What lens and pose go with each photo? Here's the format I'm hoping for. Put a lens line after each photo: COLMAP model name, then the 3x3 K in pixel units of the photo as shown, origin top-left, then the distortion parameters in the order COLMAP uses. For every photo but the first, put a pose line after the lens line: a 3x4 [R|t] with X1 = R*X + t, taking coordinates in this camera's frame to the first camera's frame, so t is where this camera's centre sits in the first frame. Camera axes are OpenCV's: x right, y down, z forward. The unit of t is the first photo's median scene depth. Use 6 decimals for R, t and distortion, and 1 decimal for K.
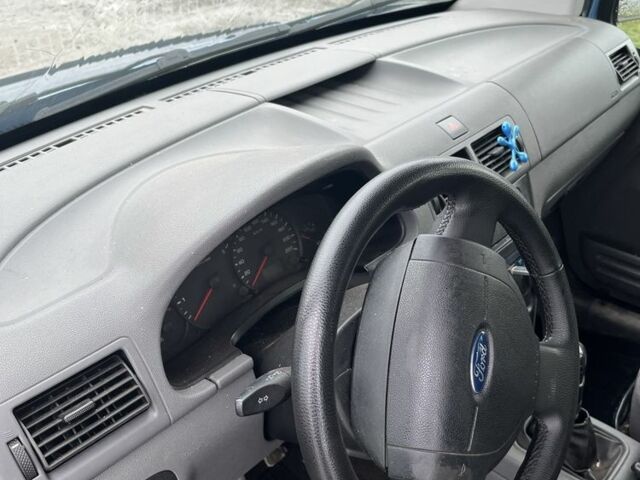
lens RADIAL K [[650.5, 0, 319.8], [0, 650.5, 240.1], [0, 0, 1]] dist [0.030538, 0.000000]
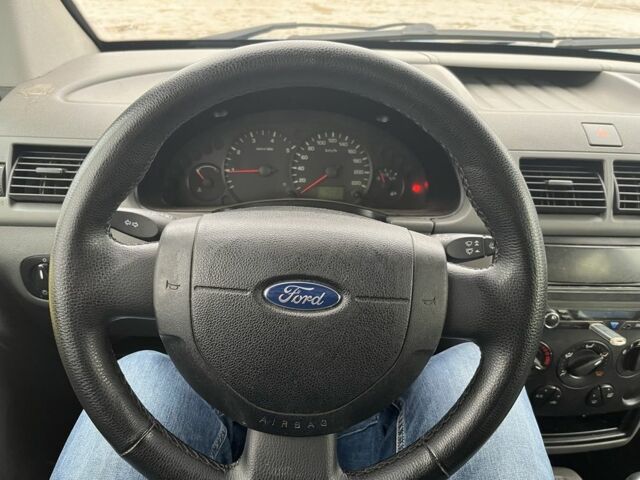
lens RADIAL K [[482.6, 0, 318.4], [0, 482.6, 241.5], [0, 0, 1]] dist [0.040827, -0.071615]
pose [[0.711070, 0.427992, -0.557855, 0.345896], [-0.433829, 0.891431, 0.130934, 0.021801], [0.553328, 0.148911, 0.819545, 0.320209]]
